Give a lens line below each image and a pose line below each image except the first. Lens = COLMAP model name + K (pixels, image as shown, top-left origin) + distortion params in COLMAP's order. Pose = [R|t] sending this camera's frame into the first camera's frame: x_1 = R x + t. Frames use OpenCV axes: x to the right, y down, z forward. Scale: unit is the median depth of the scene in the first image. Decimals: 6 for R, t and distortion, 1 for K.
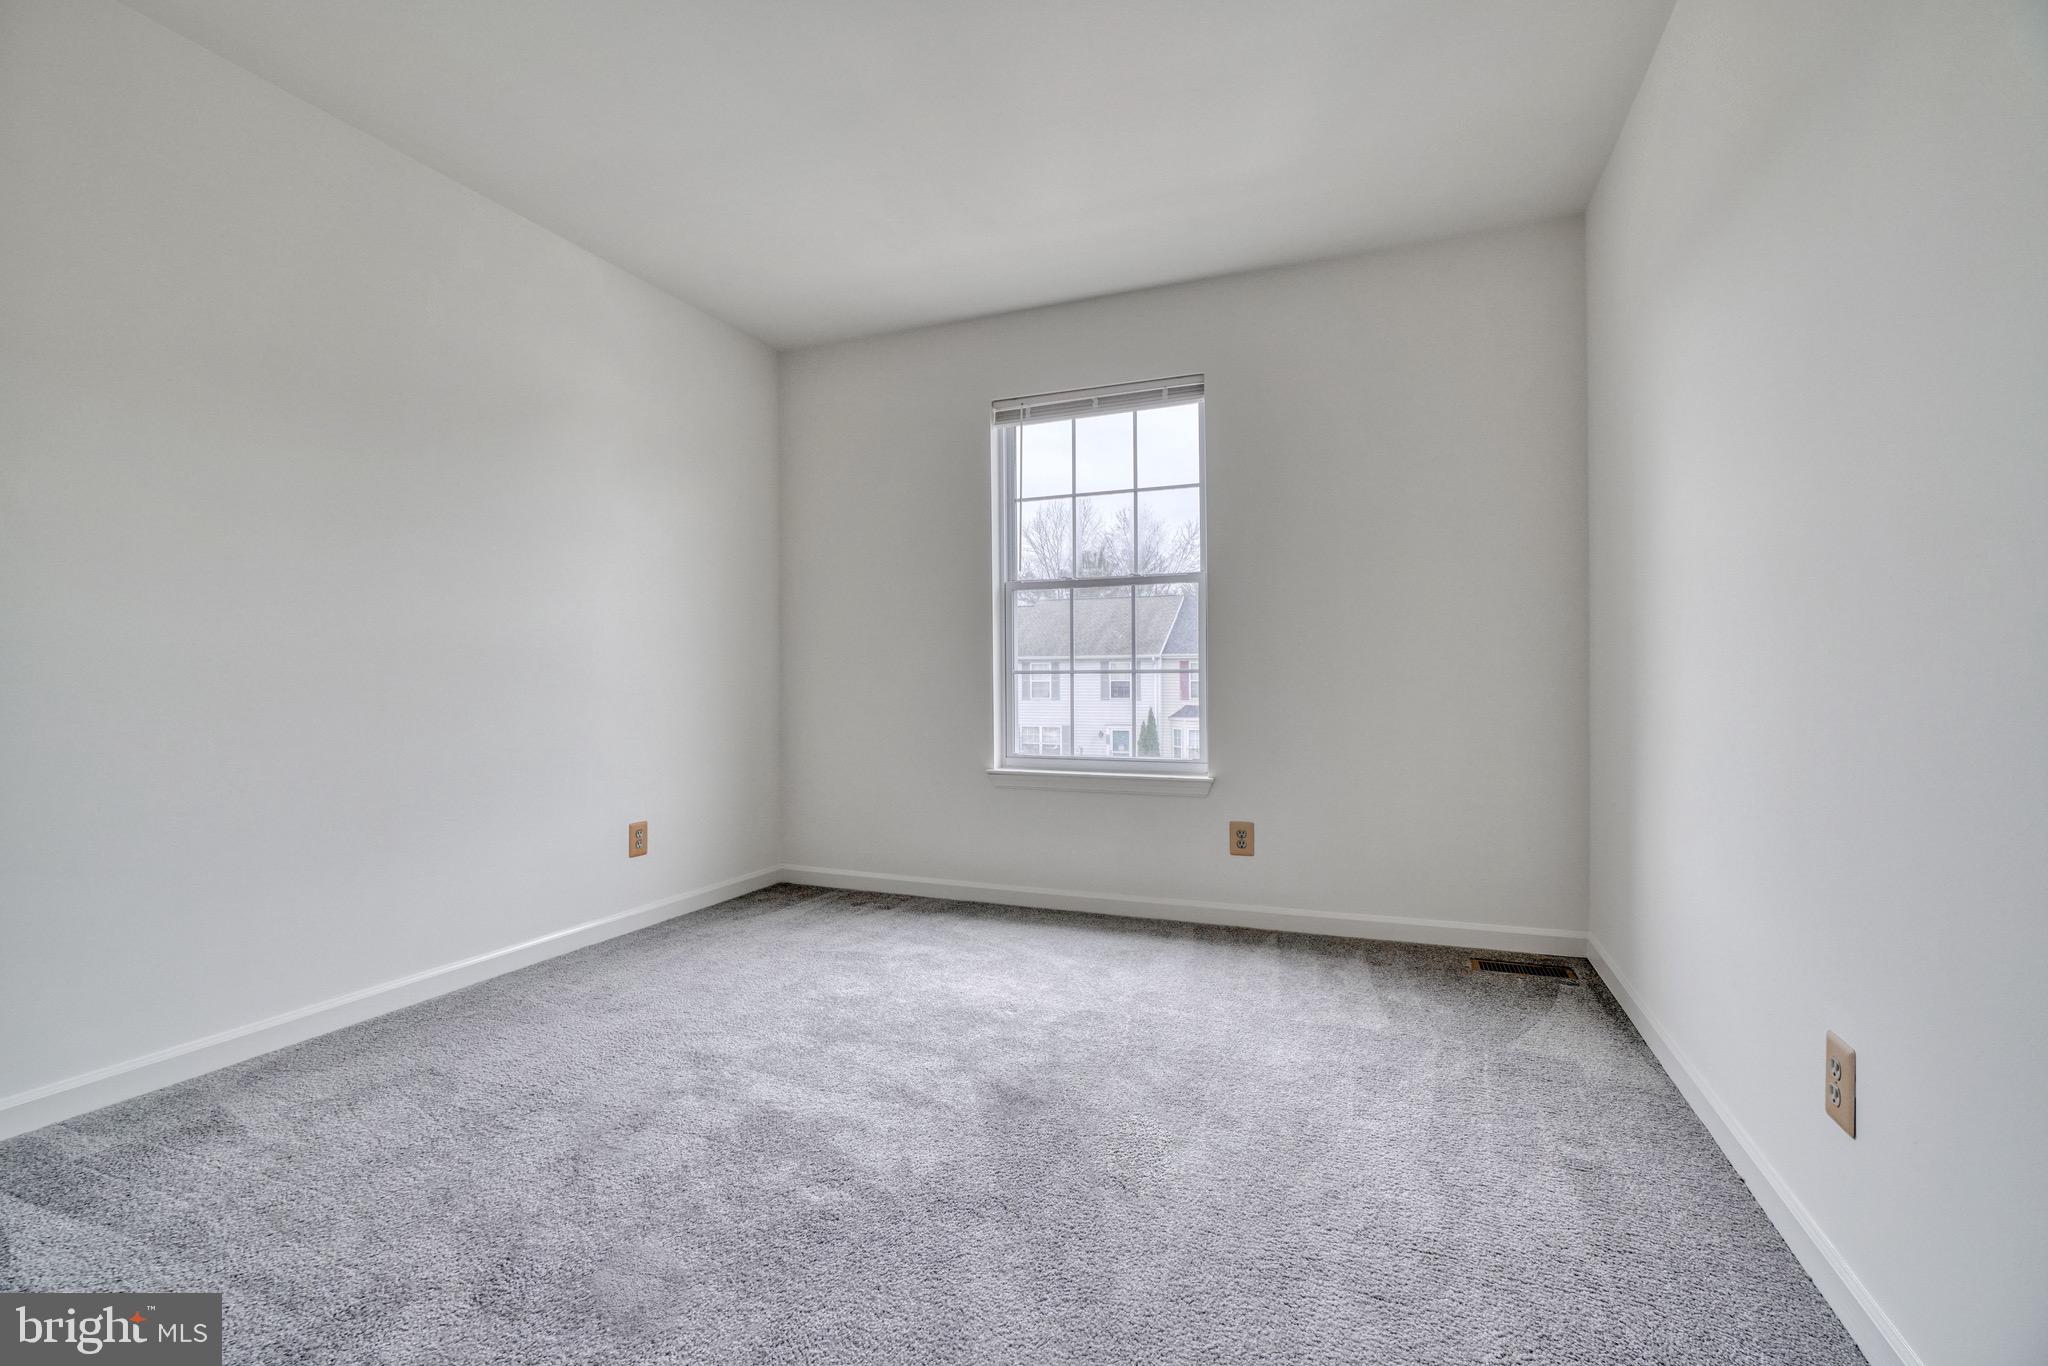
lens RADIAL K [[912.4, 0, 1027.3], [0, 912.4, 676.4], [0, 0, 1]] dist [-0.012274, 0.004819]
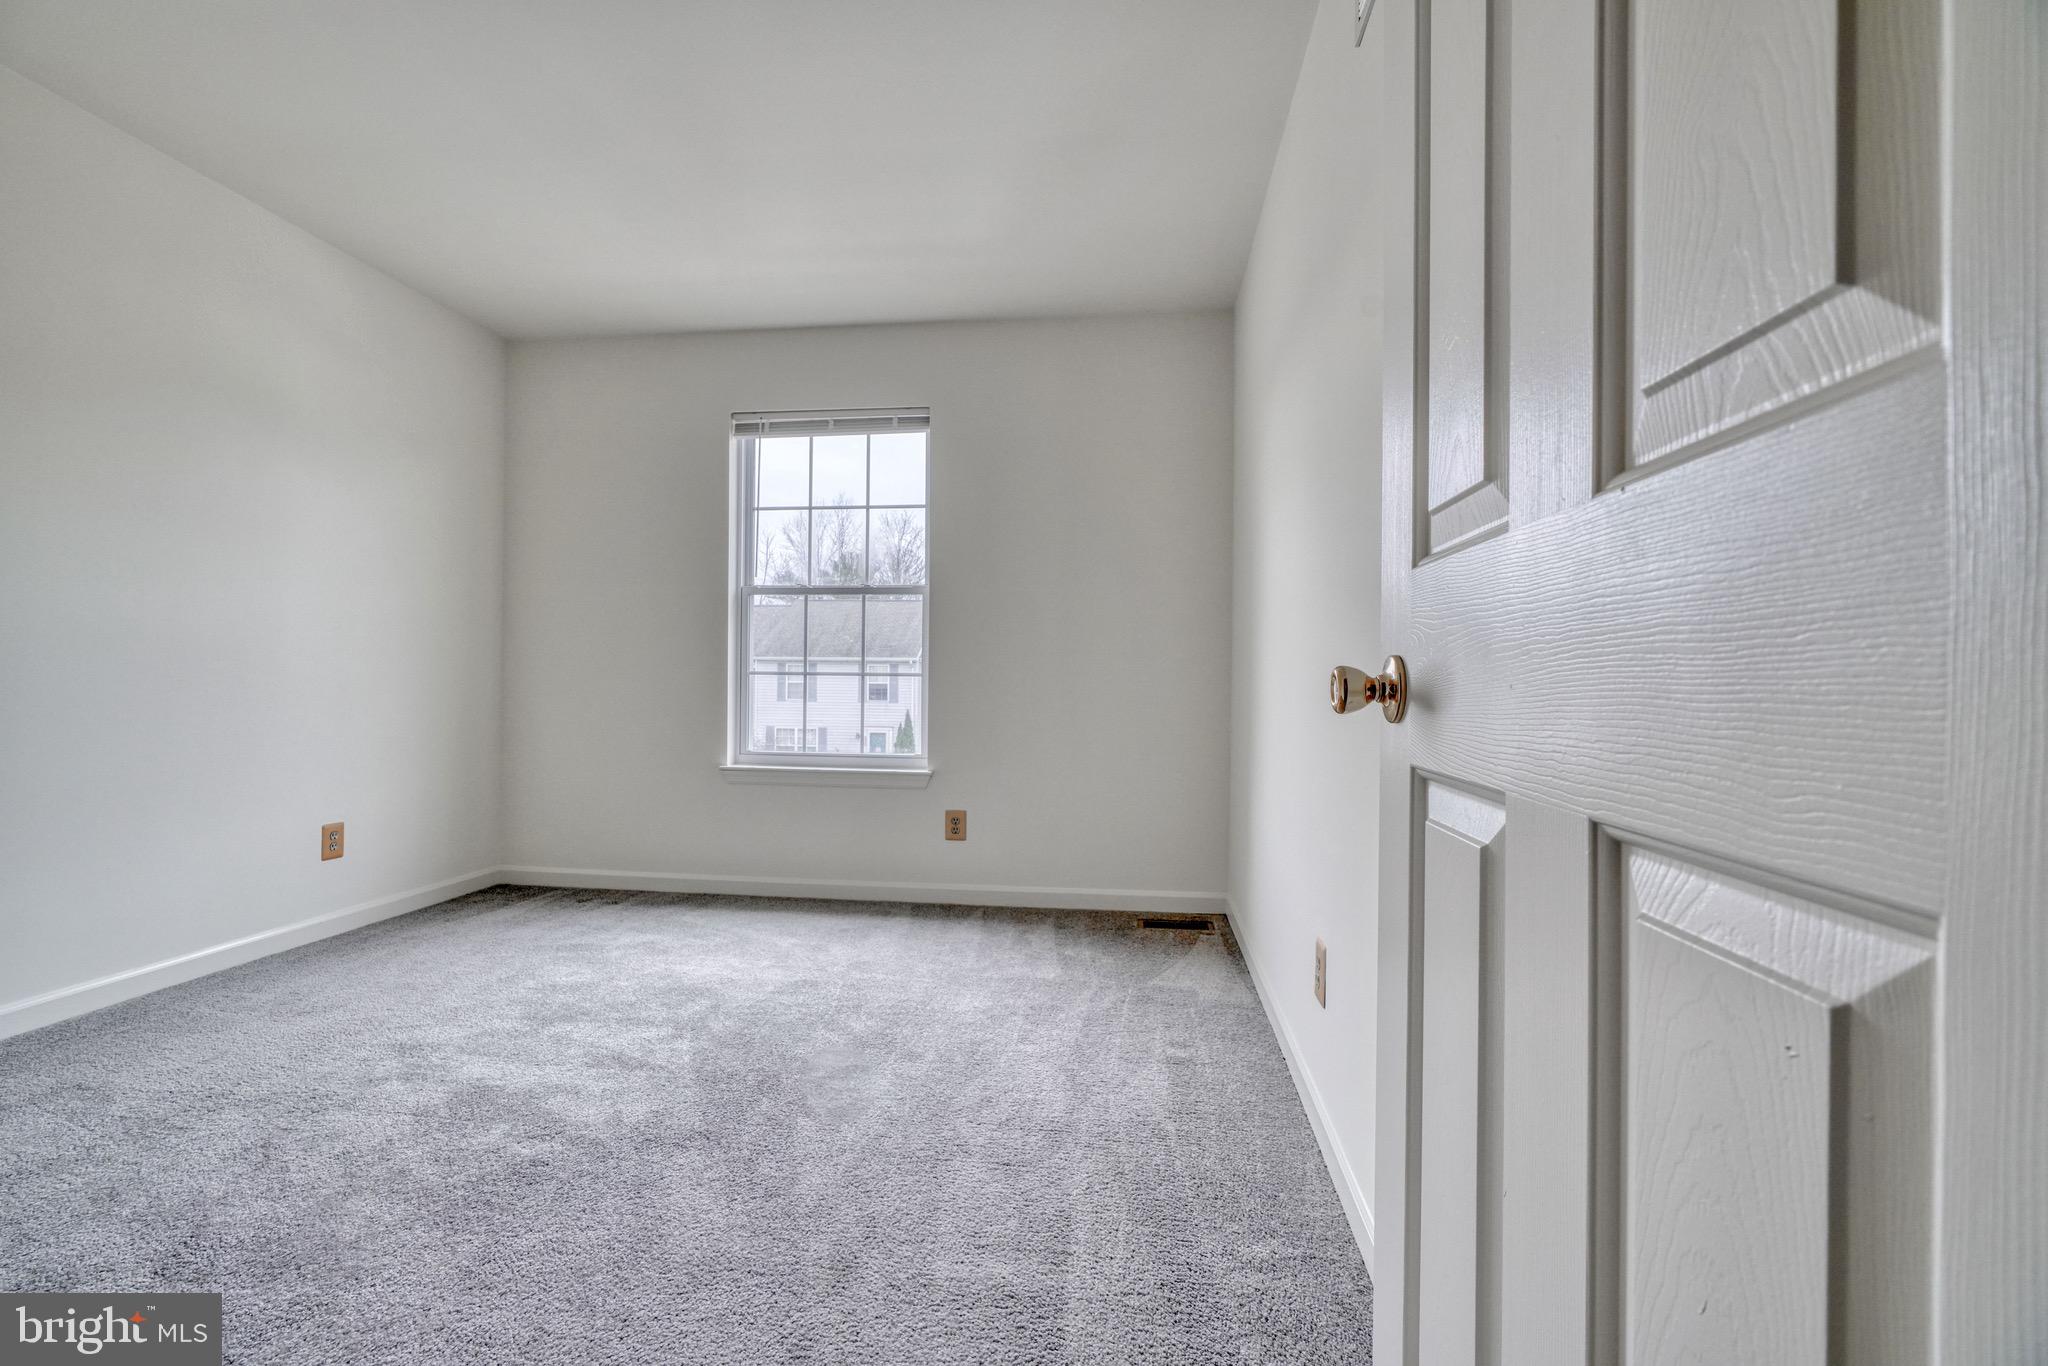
lens RADIAL K [[912.4, 0, 1023.8], [0, 912.4, 677.1], [0, 0, 1]] dist [-0.012274, 0.004819]
pose [[0.967725, 0.017251, 0.251419, 0.041772], [-0.016532, 0.999851, -0.004972, 0.000904], [-0.251468, 0.000655, 0.967866, -0.139146]]
